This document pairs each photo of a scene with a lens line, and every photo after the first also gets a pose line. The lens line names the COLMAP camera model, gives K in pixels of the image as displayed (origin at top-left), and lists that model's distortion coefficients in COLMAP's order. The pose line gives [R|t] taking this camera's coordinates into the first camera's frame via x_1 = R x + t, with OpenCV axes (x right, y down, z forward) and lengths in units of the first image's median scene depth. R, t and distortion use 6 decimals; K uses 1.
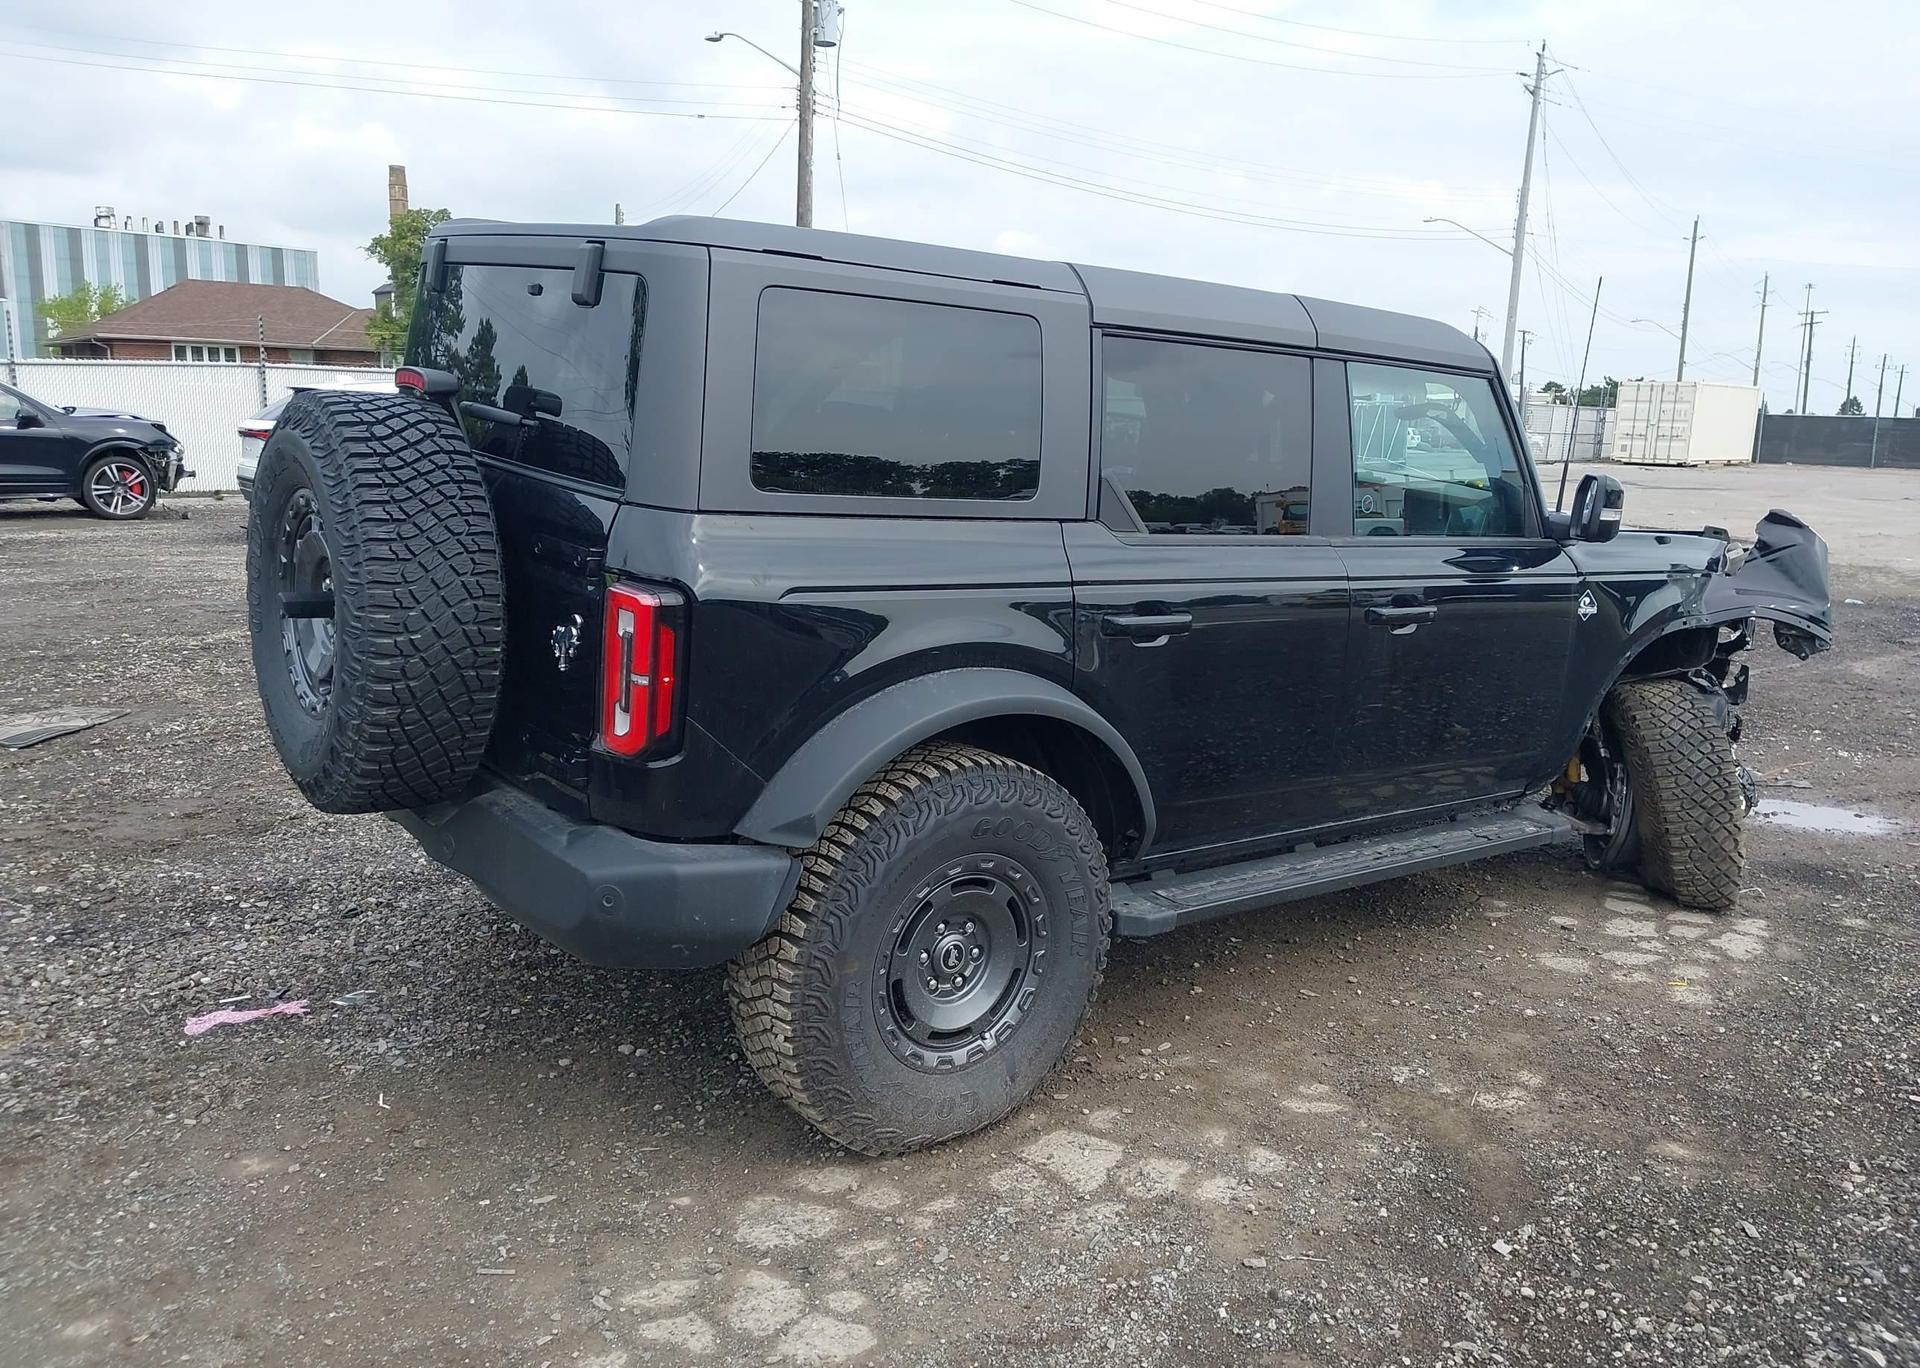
lens RADIAL K [[1491.9, 0, 960.0], [0, 1491.9, 684.0], [0, 0, 1]] dist [0.050985, -0.068531]
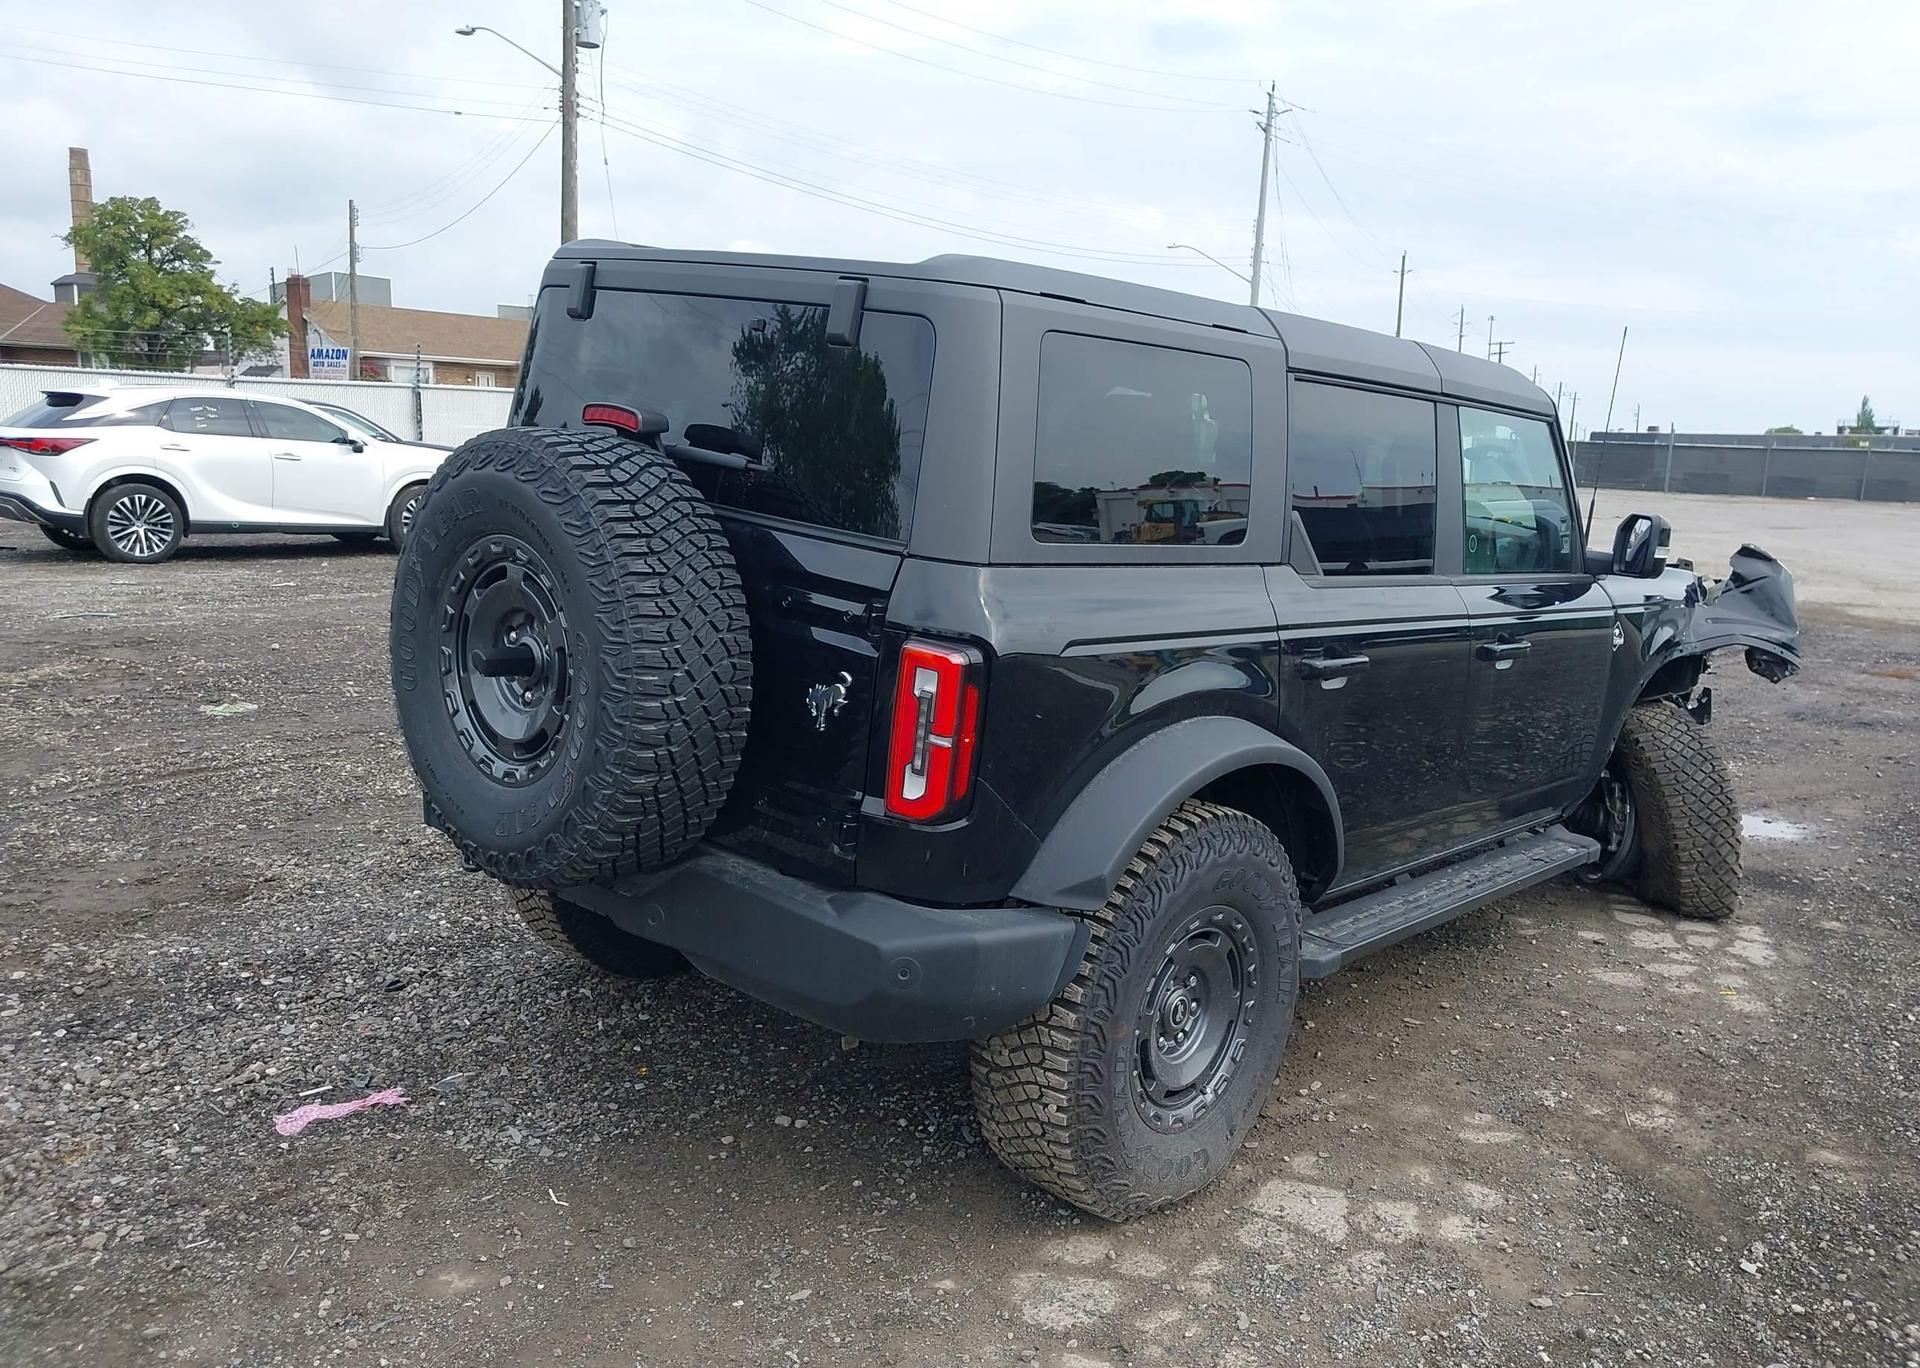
lens RADIAL K [[1491.9, 0, 960.0], [0, 1491.9, 684.0], [0, 0, 1]] dist [0.050985, -0.068531]
pose [[0.985688, -0.015327, 0.167879, -0.254014], [0.016660, 0.999840, -0.006533, -0.023224], [-0.167752, 0.009236, 0.985786, 0.042964]]
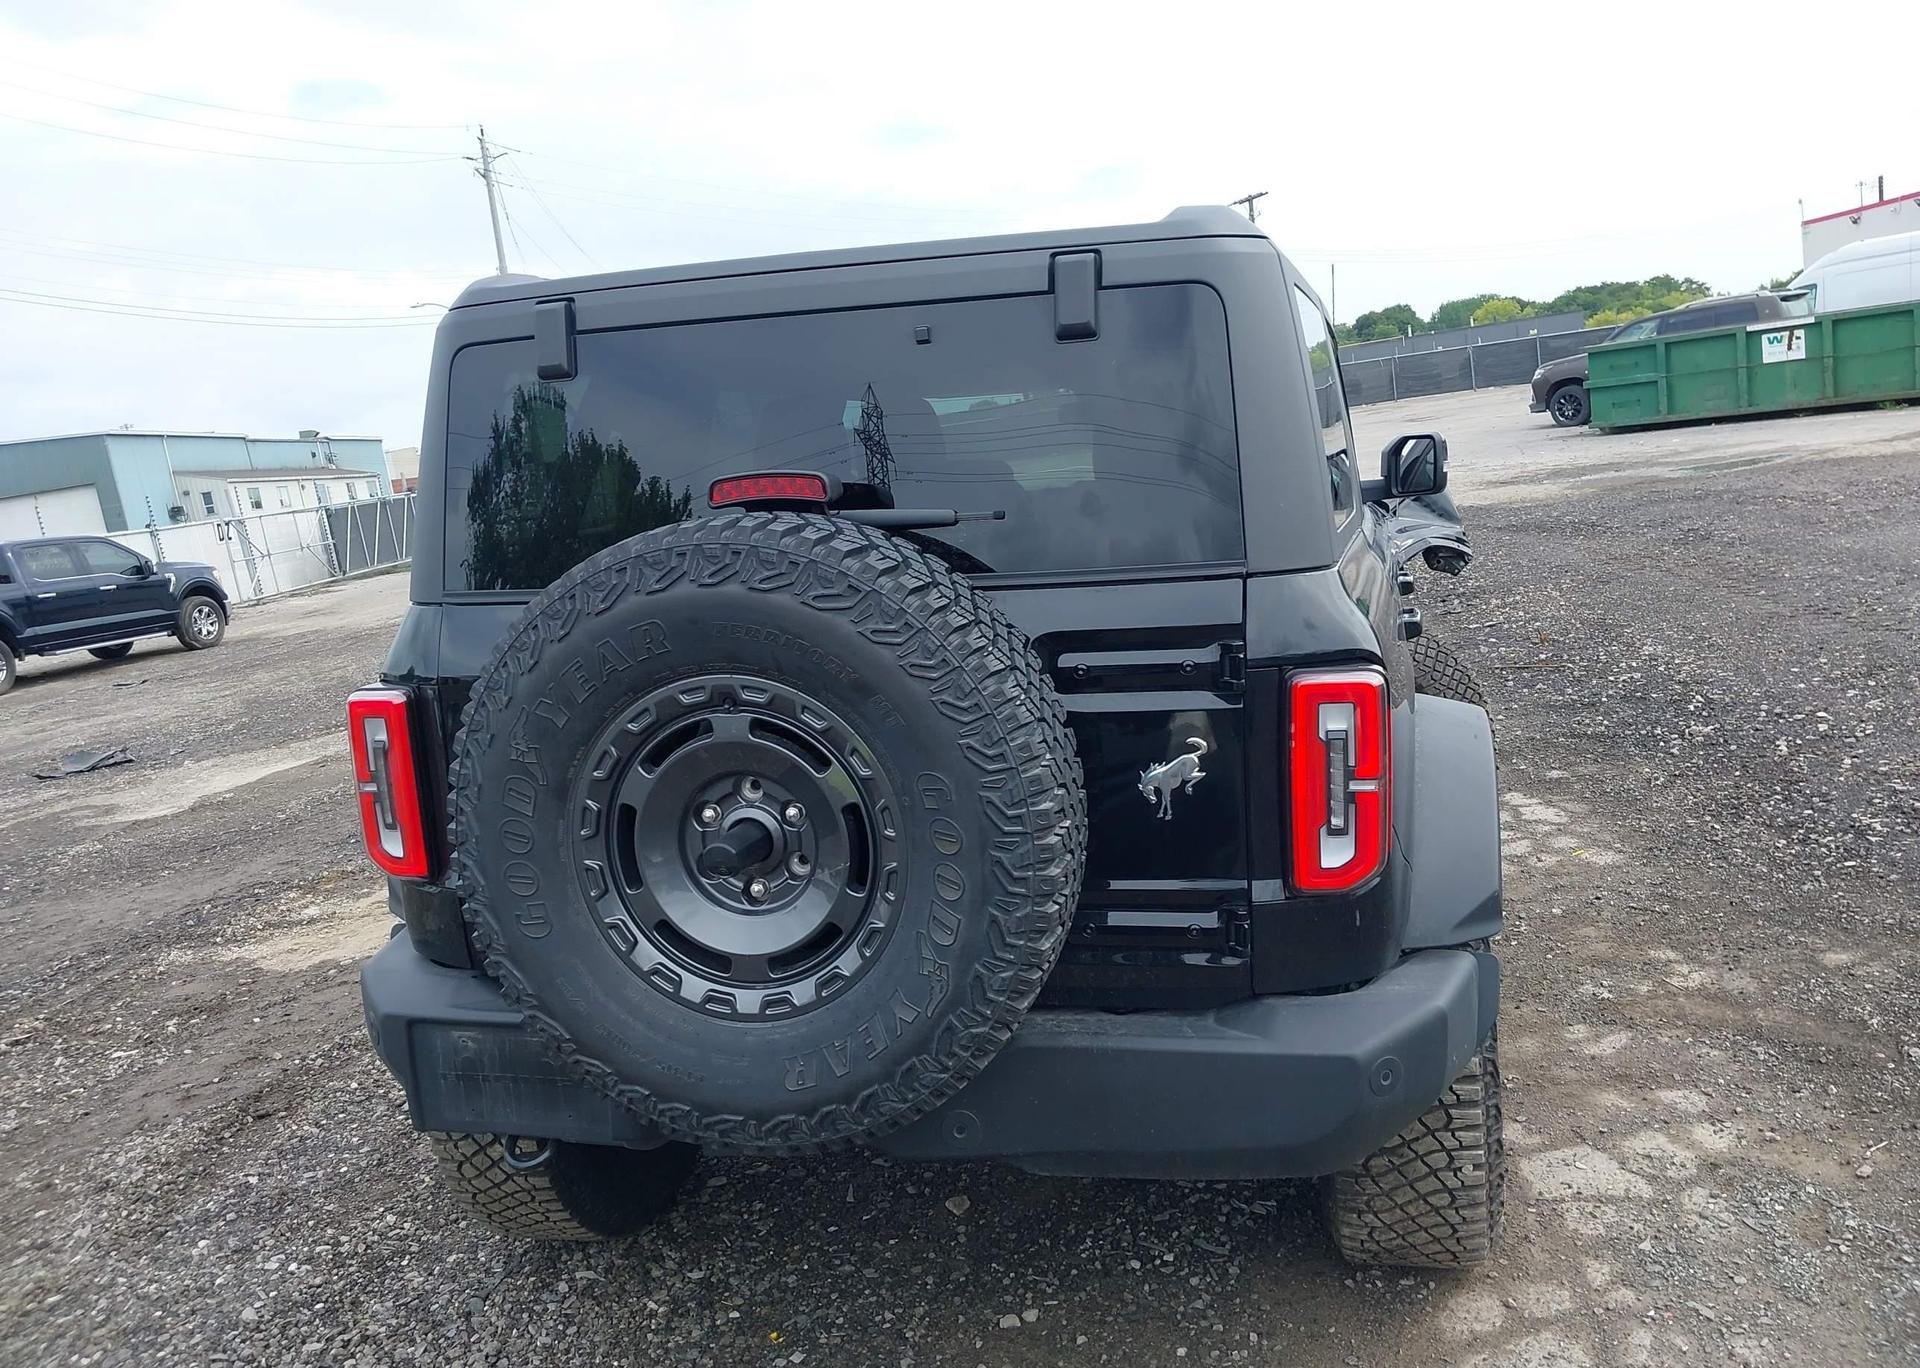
lens RADIAL K [[1492.4, 0, 954.6], [0, 1492.4, 729.0], [0, 0, 1]] dist [0.045111, -0.064689]
pose [[0.787459, -0.251053, 0.562922, -0.569108], [0.265571, 0.962363, 0.057695, -0.092978], [-0.556220, 0.104063, 0.824494, 0.335978]]
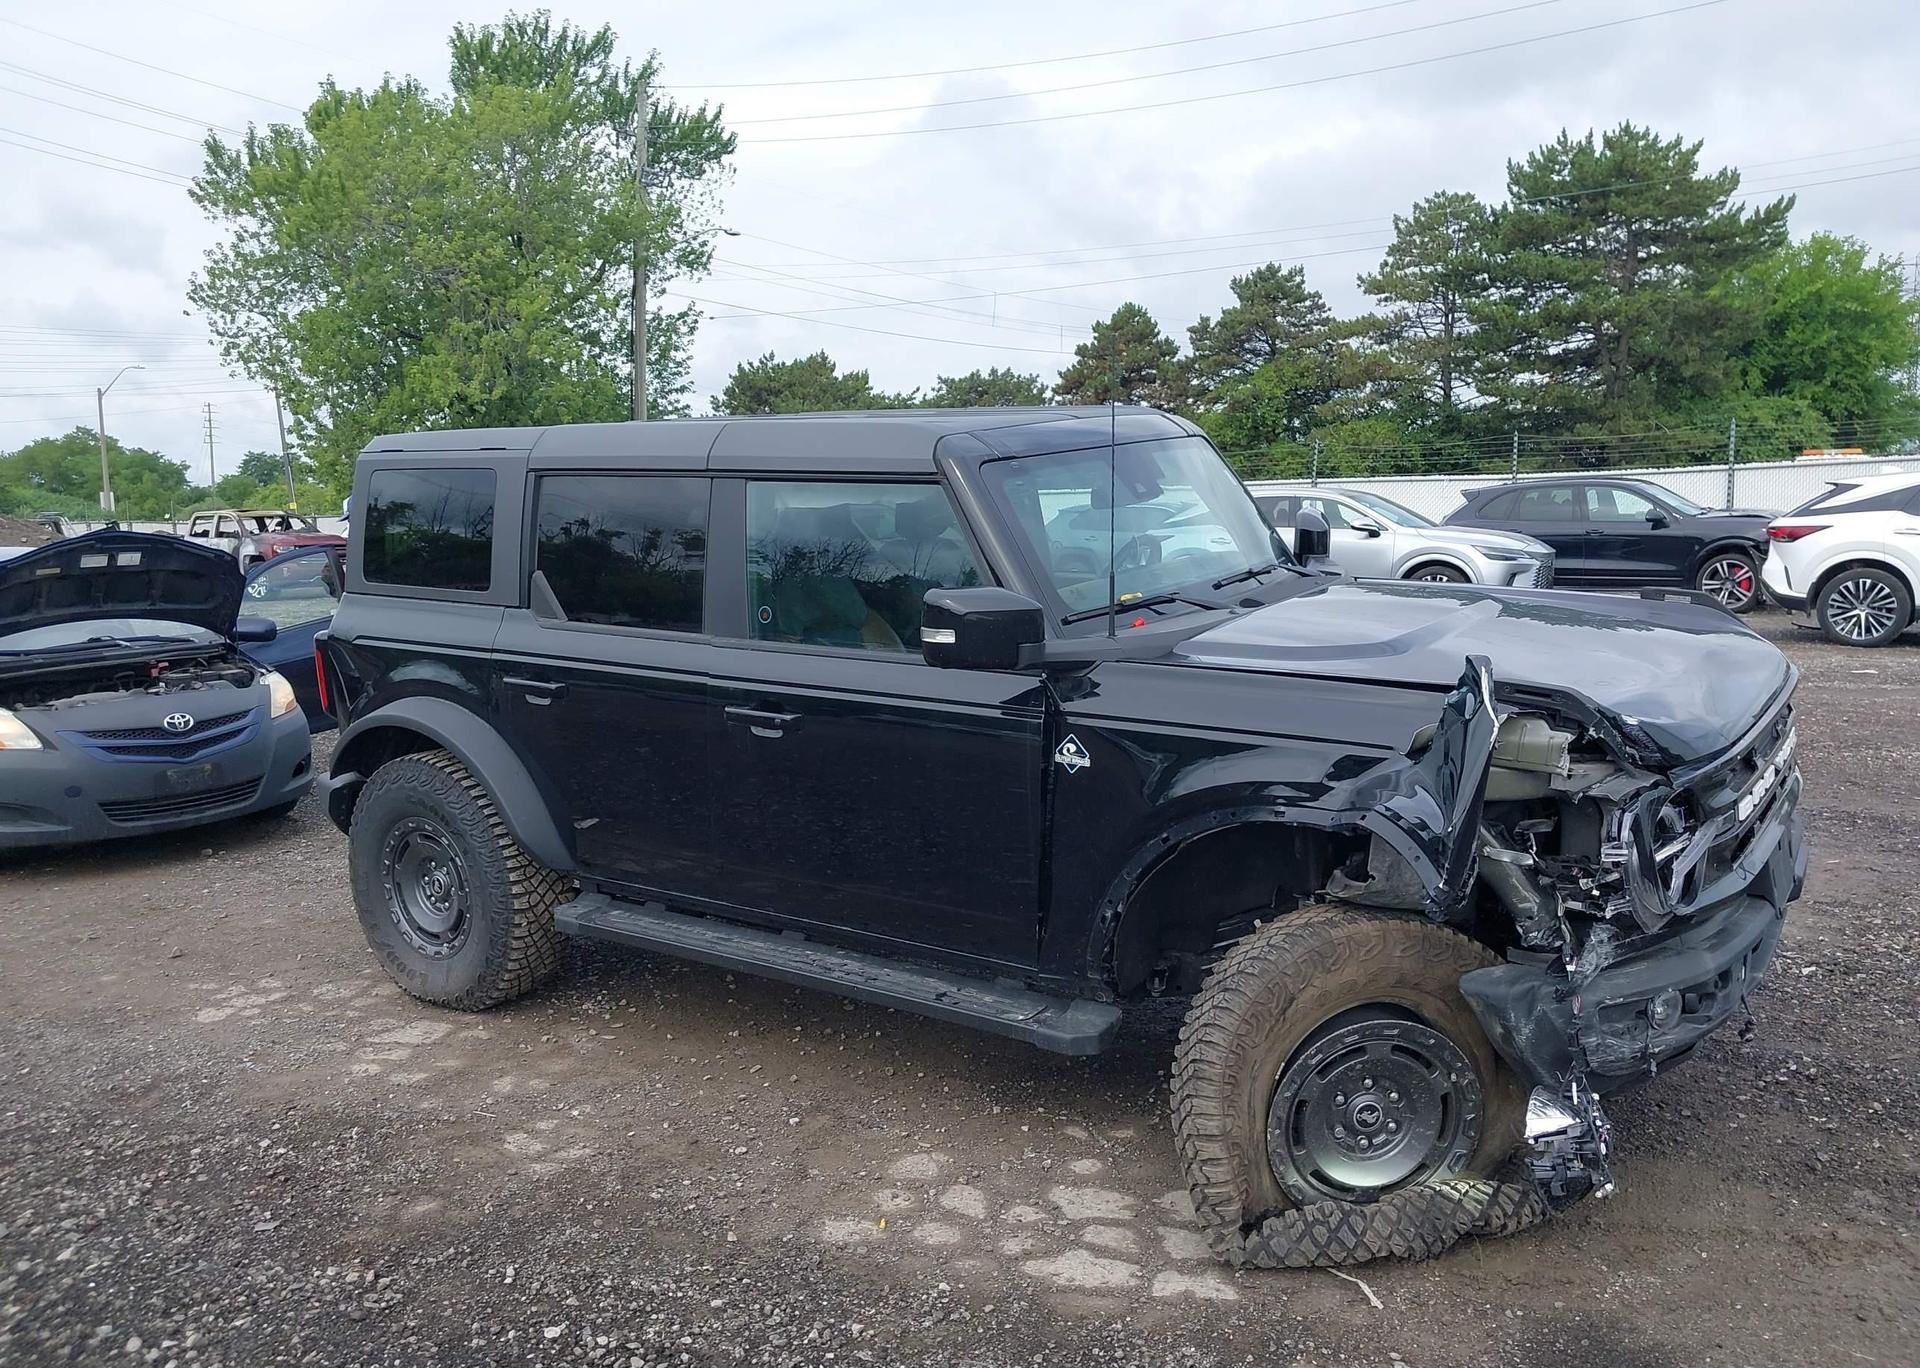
lens RADIAL K [[1491.9, 0, 960.0], [0, 1491.9, 684.0], [0, 0, 1]] dist [0.050985, -0.068531]
pose [[0.300401, 0.079397, -0.950503, 1.326644], [-0.138012, 0.989660, 0.039050, -0.129407], [0.943775, 0.119450, 0.308253, 0.826439]]
